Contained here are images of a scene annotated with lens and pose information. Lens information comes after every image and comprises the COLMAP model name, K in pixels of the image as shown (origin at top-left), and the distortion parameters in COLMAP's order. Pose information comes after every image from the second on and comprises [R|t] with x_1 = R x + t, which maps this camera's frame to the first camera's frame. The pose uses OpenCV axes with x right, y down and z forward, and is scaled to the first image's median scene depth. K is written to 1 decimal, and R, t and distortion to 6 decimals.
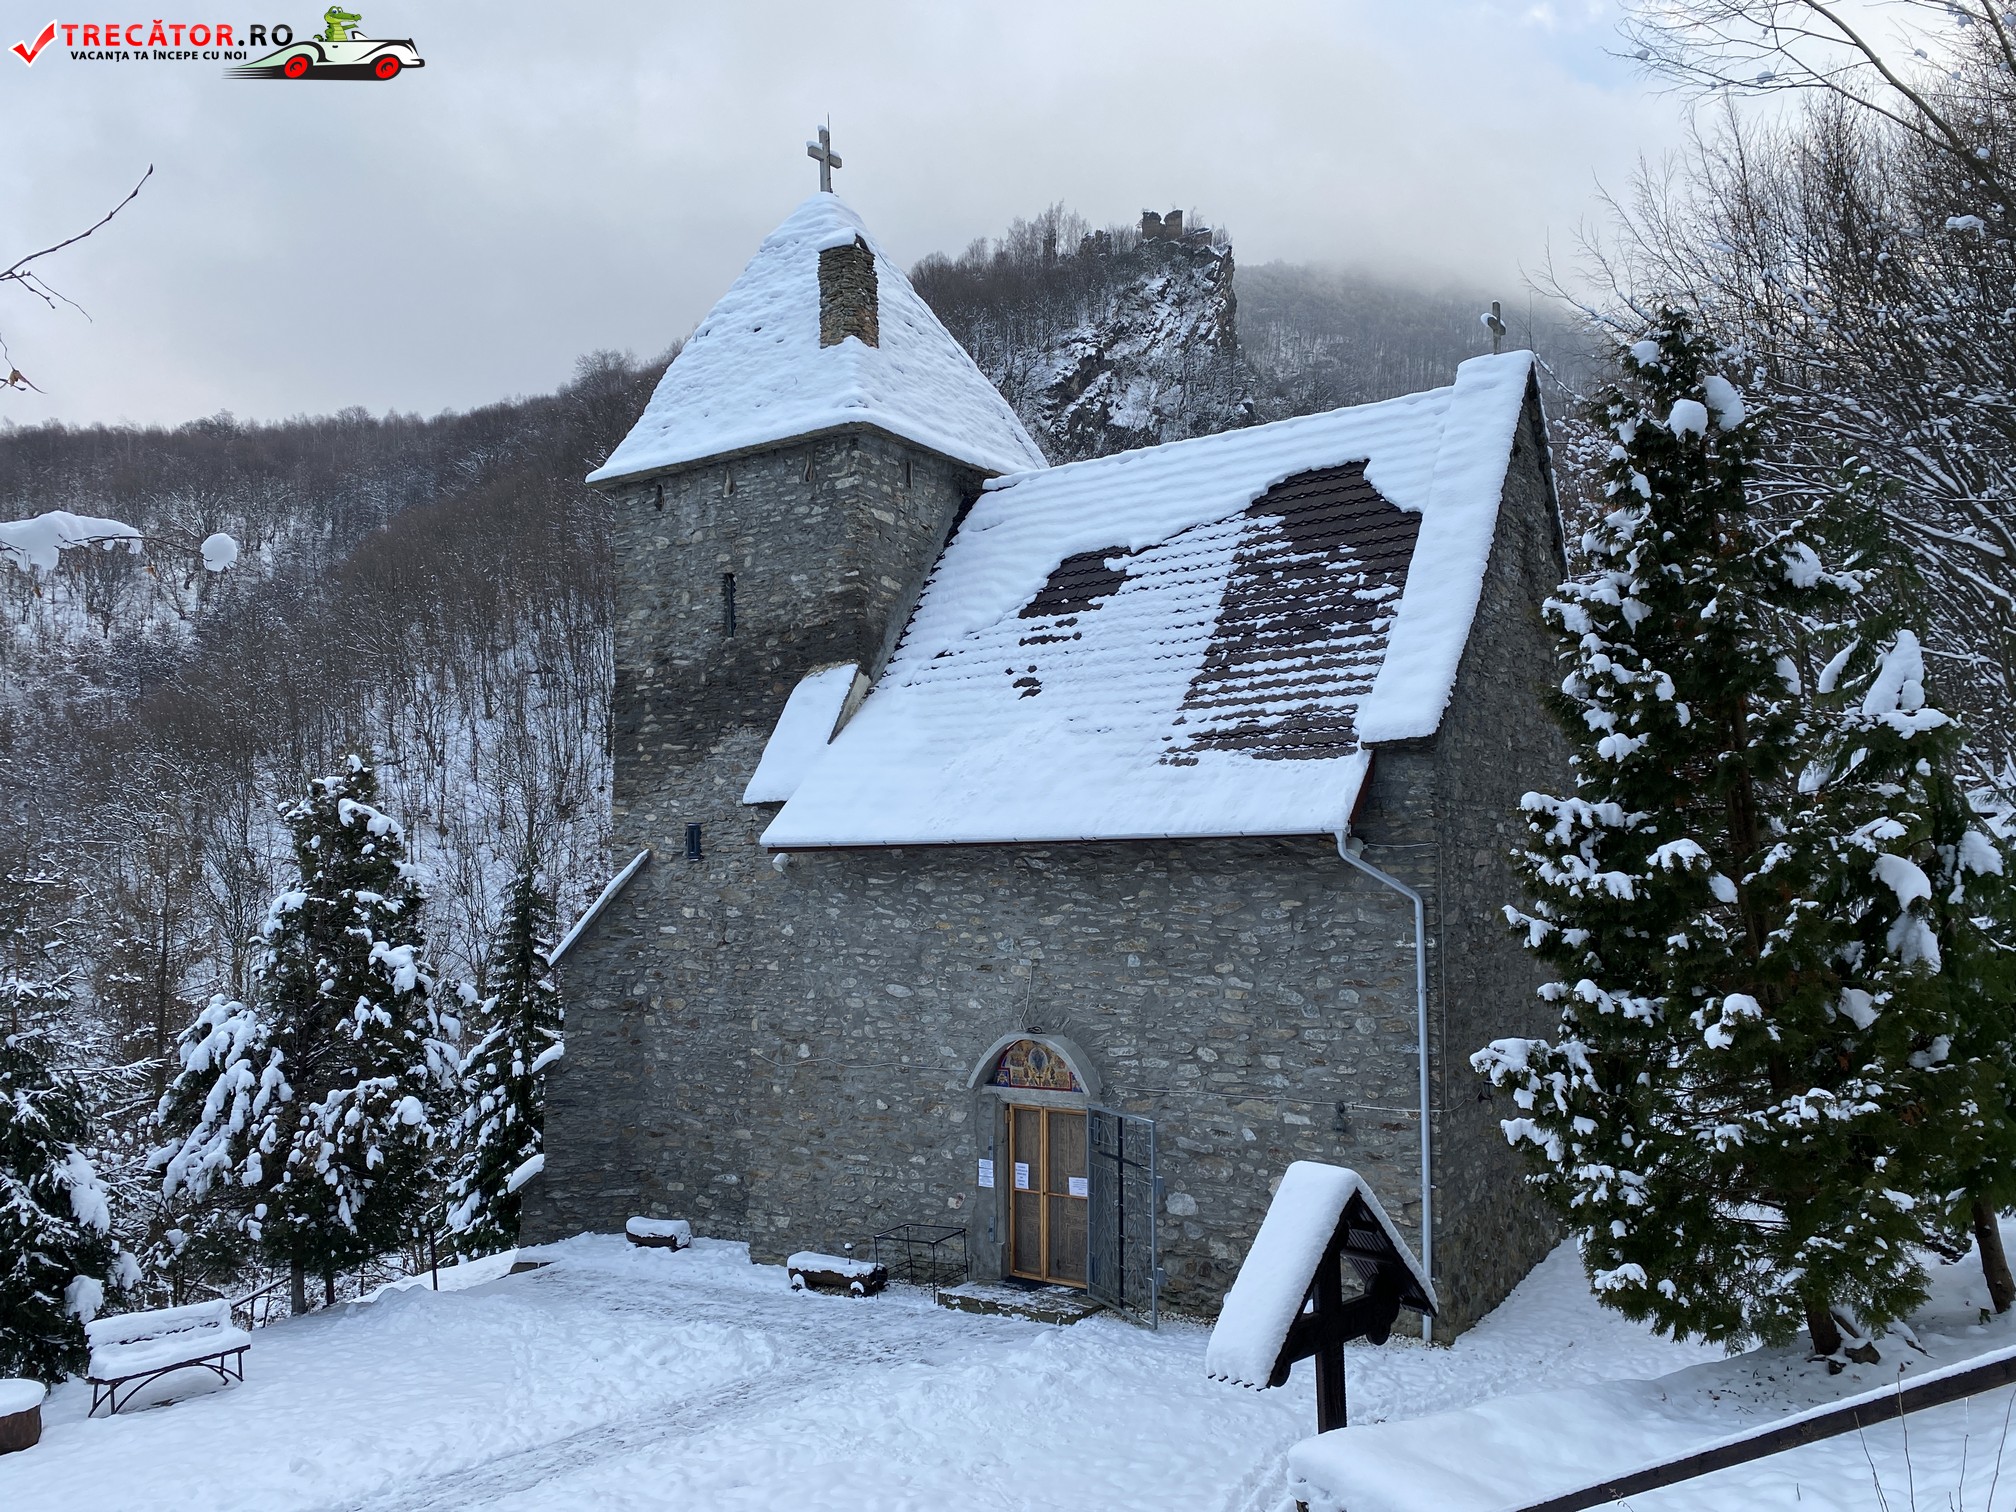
lens RADIAL K [[1497.3, 0, 1008.9], [0, 1497.3, 738.2], [0, 0, 1]] dist [0.034547, -0.048167]
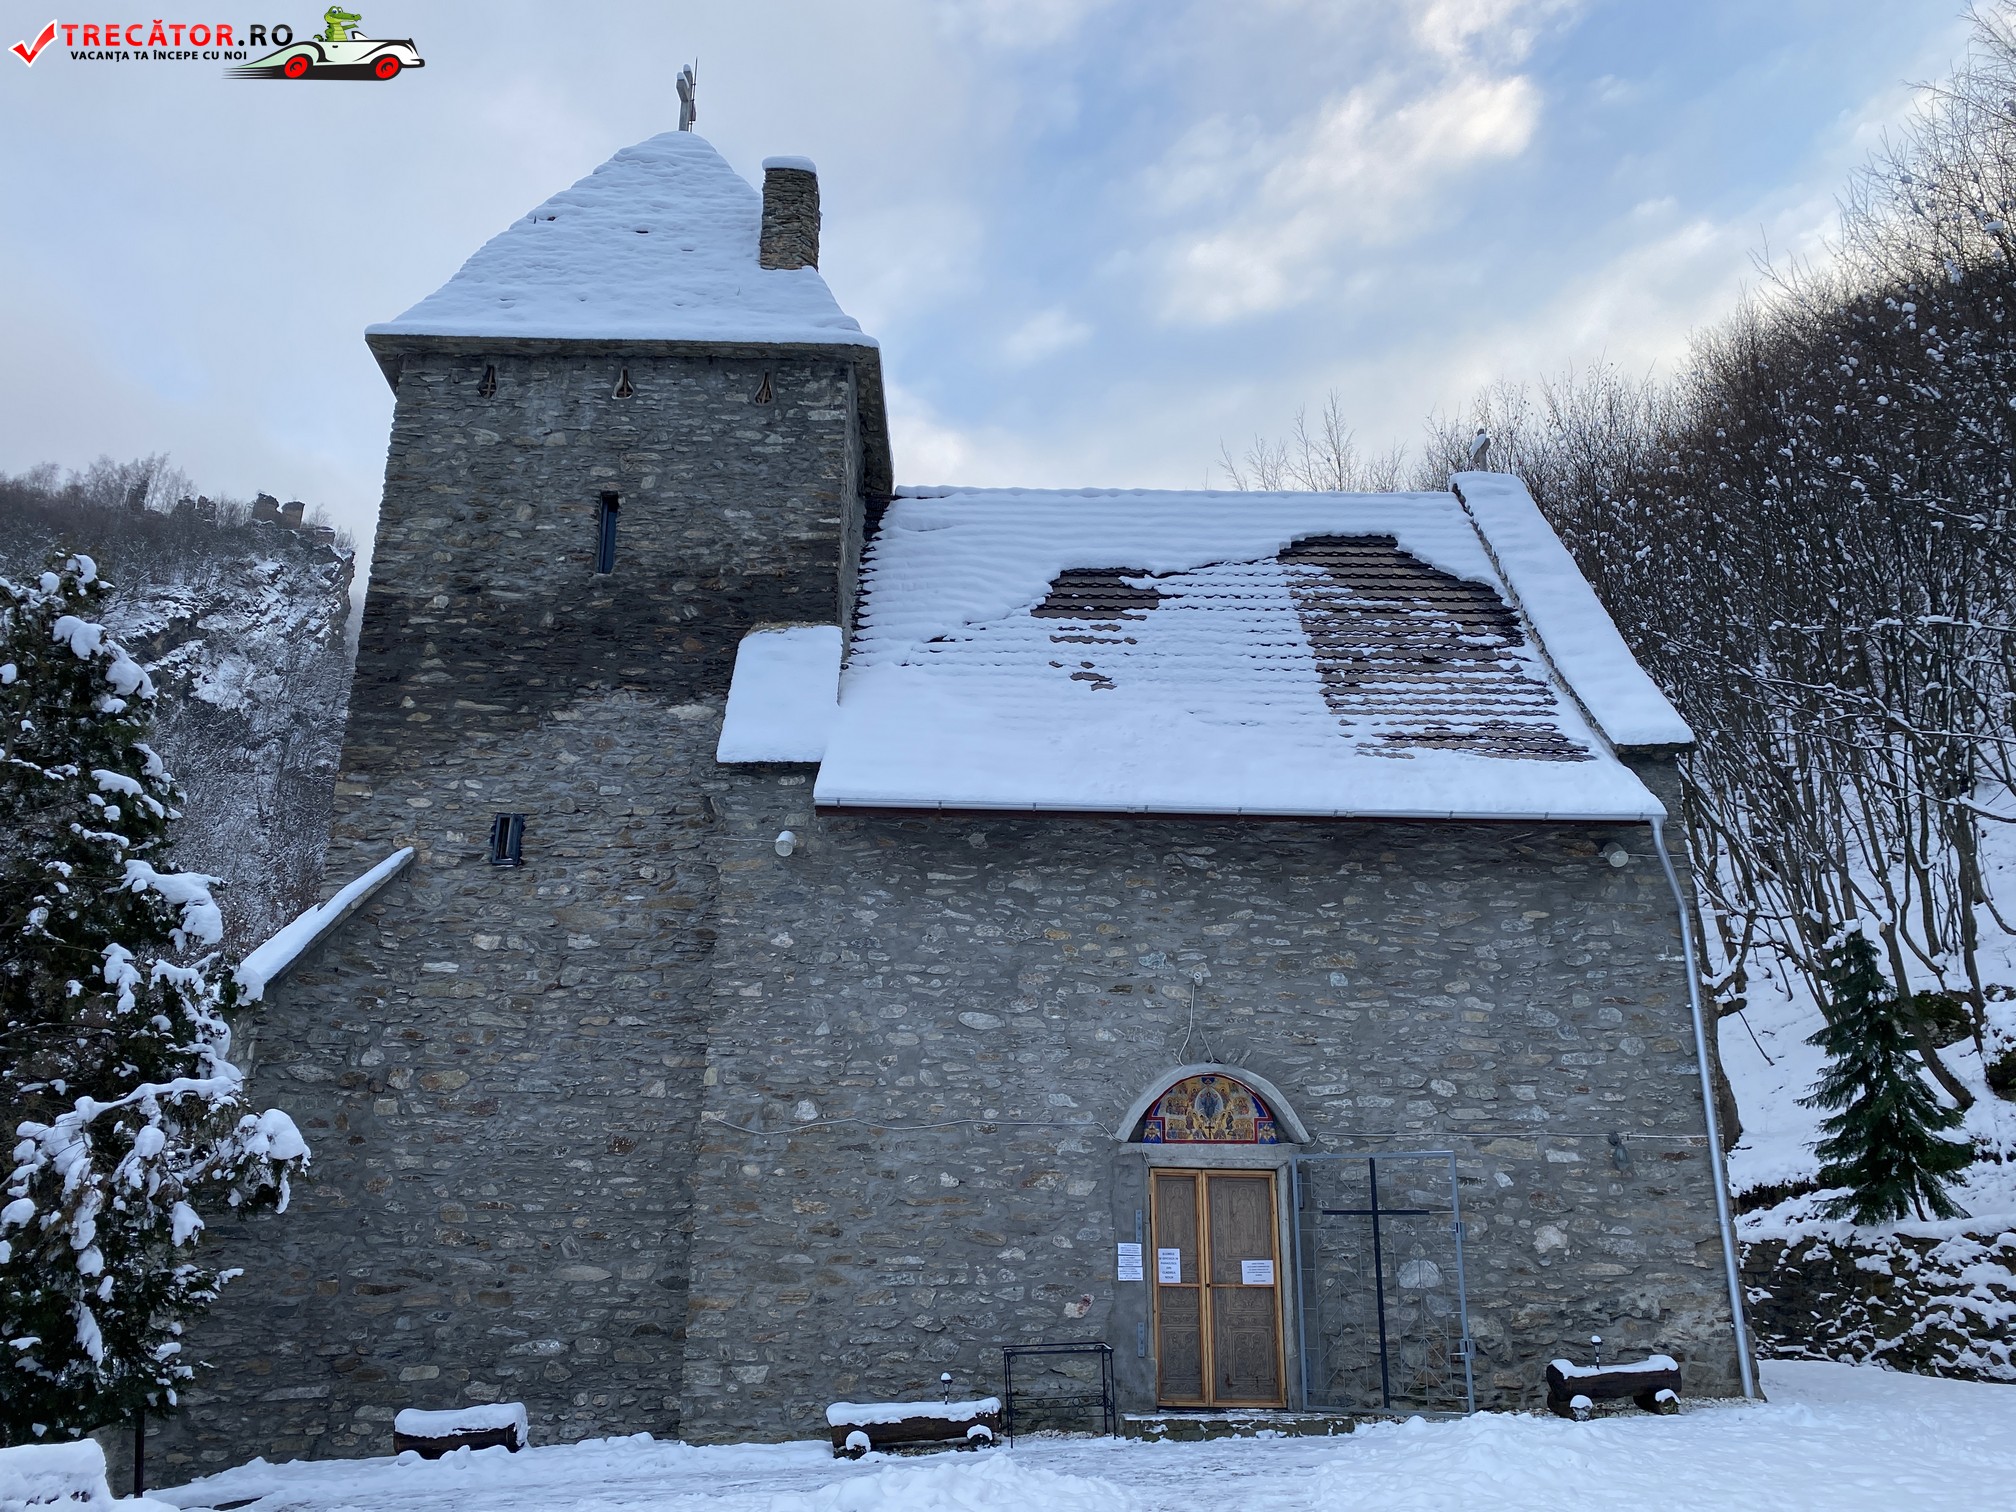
lens RADIAL K [[1497.3, 0, 965.9], [0, 1497.3, 769.8], [0, 0, 1]] dist [0.034547, -0.048167]
pose [[0.811659, 0.198610, 0.549330, -0.484700], [-0.070124, 0.966751, -0.245917, 0.219611], [-0.579907, 0.161079, 0.798600, 0.375194]]
